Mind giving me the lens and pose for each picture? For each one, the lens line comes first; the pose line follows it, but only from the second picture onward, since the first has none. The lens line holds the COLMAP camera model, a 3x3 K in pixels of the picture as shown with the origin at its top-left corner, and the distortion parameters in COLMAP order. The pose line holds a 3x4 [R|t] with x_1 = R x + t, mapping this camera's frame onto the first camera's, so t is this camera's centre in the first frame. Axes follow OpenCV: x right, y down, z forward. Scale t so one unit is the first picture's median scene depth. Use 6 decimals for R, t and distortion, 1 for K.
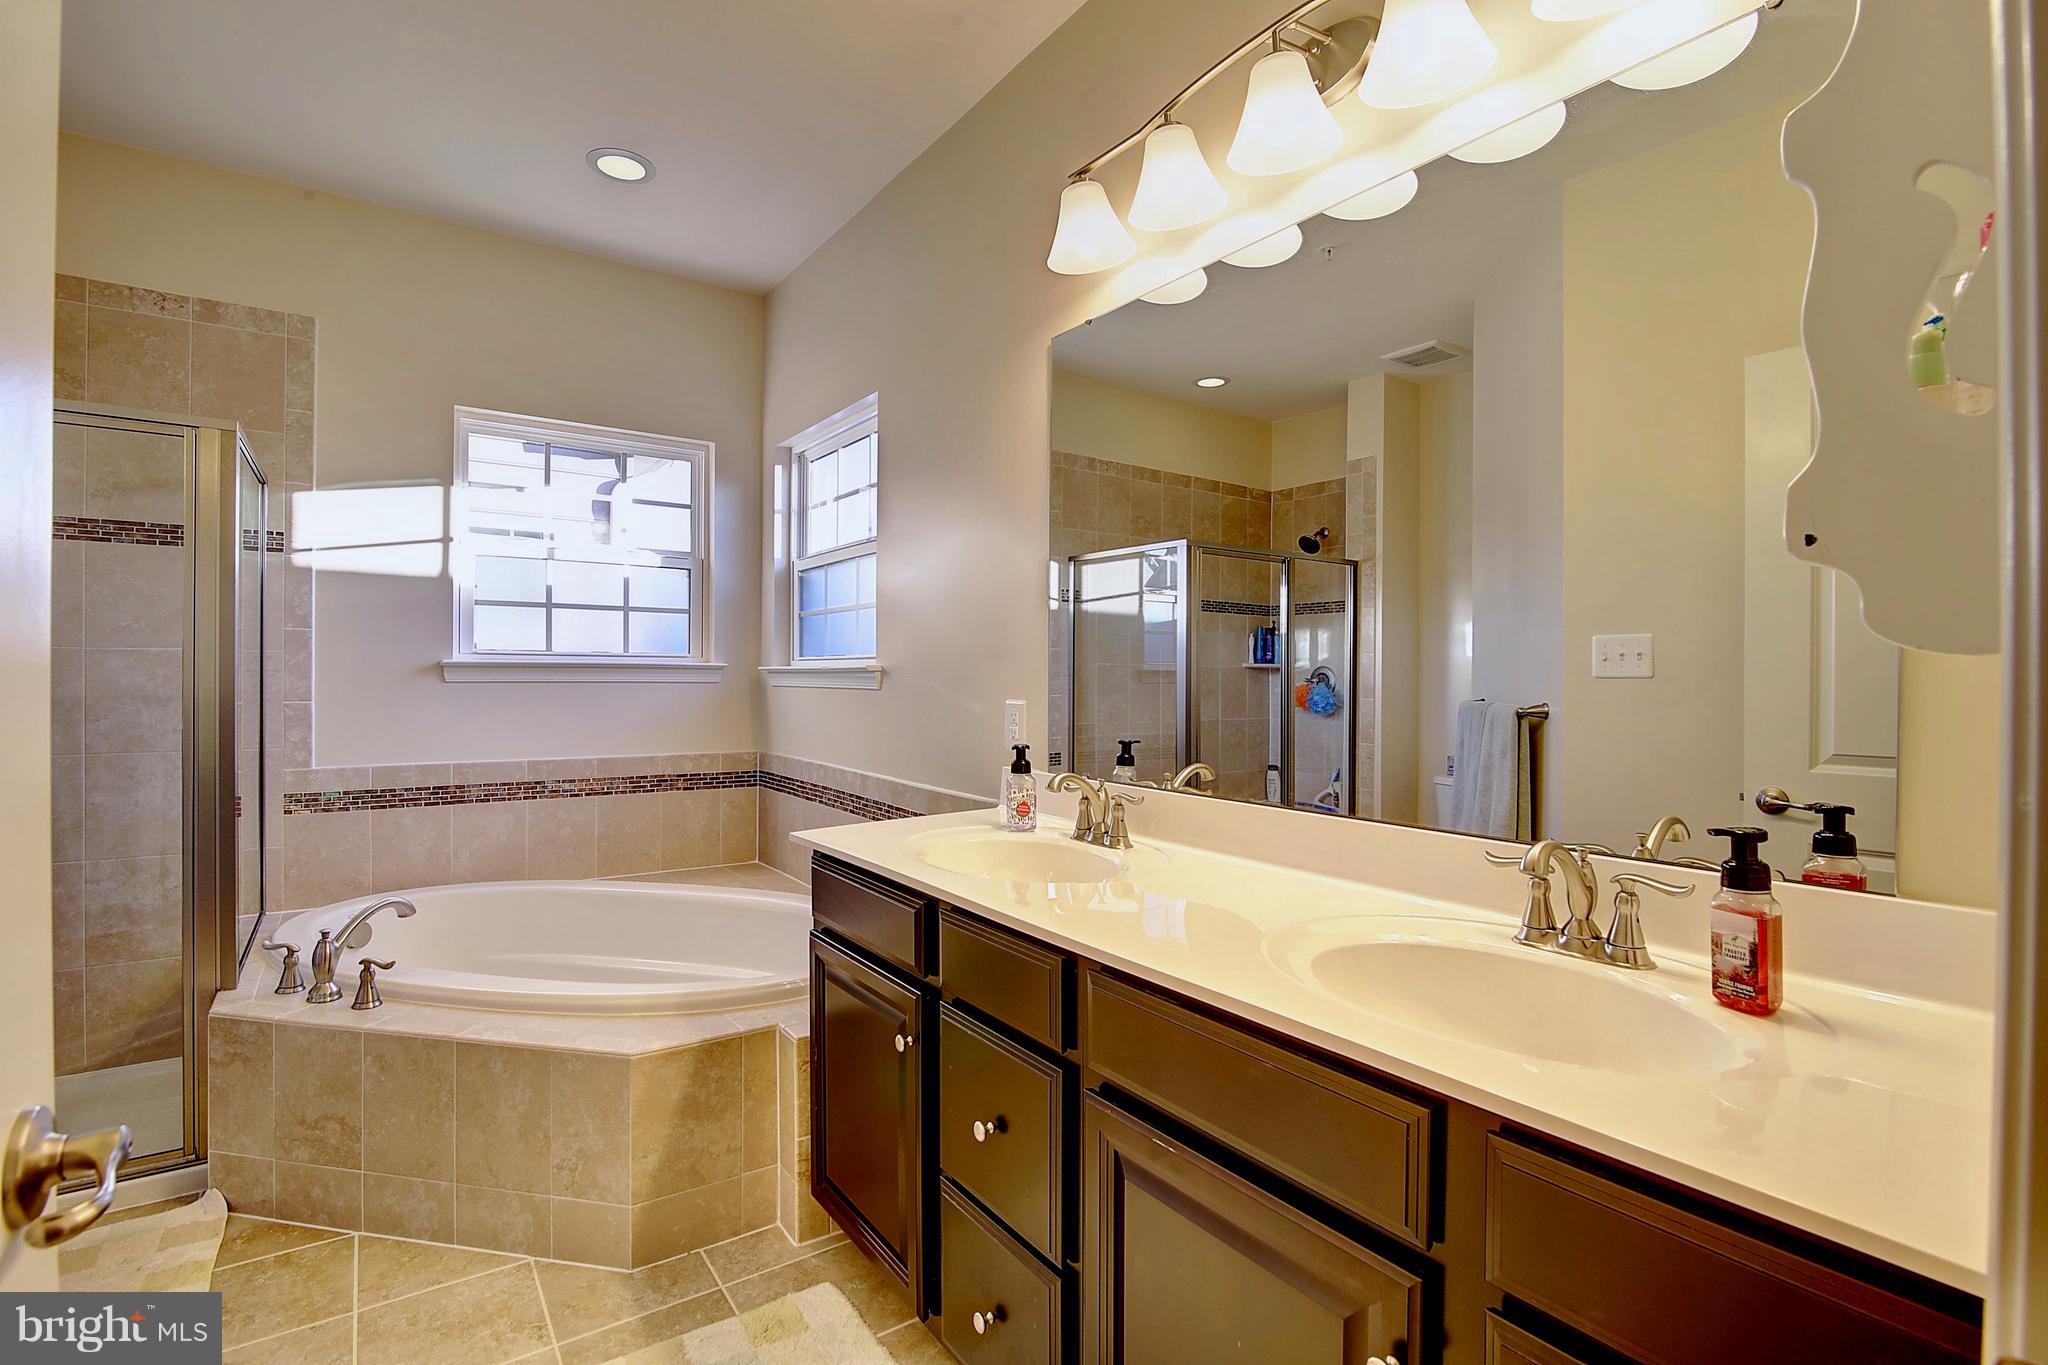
lens RADIAL K [[940.8, 0, 1024.2], [0, 940.8, 680.7], [0, 0, 1]] dist [-0.016781, -0.000213]
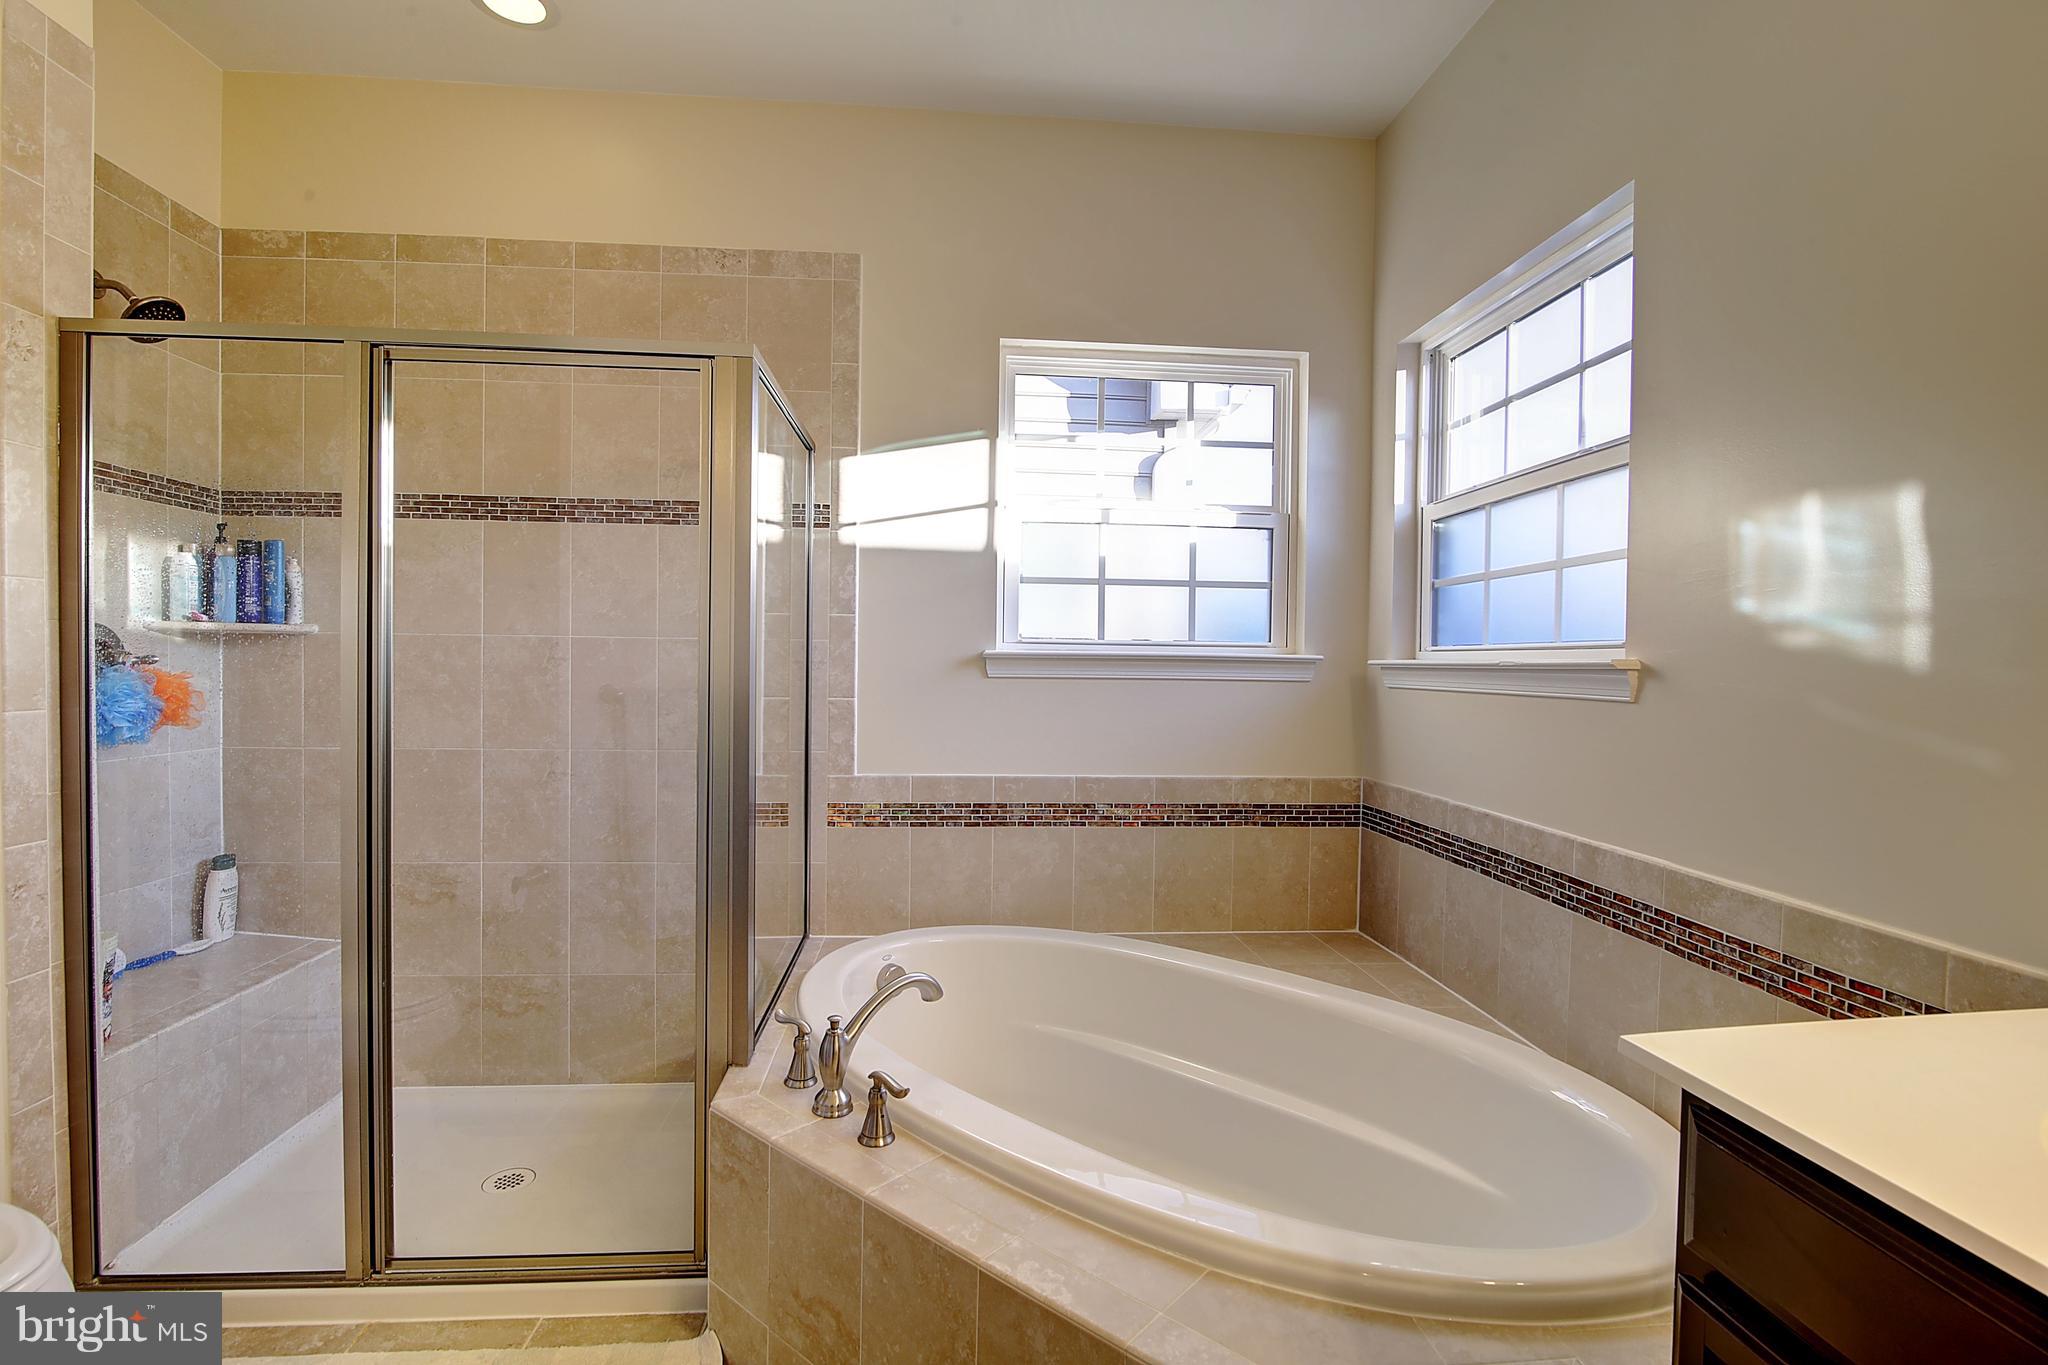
lens RADIAL K [[940.8, 0, 1024.2], [0, 940.8, 680.7], [0, 0, 1]] dist [-0.016781, -0.000213]
pose [[0.862592, 0.015266, -0.505670, -0.173892], [-0.010593, 0.999870, 0.012116, -0.006092], [0.505789, -0.005094, 0.862642, 0.303438]]
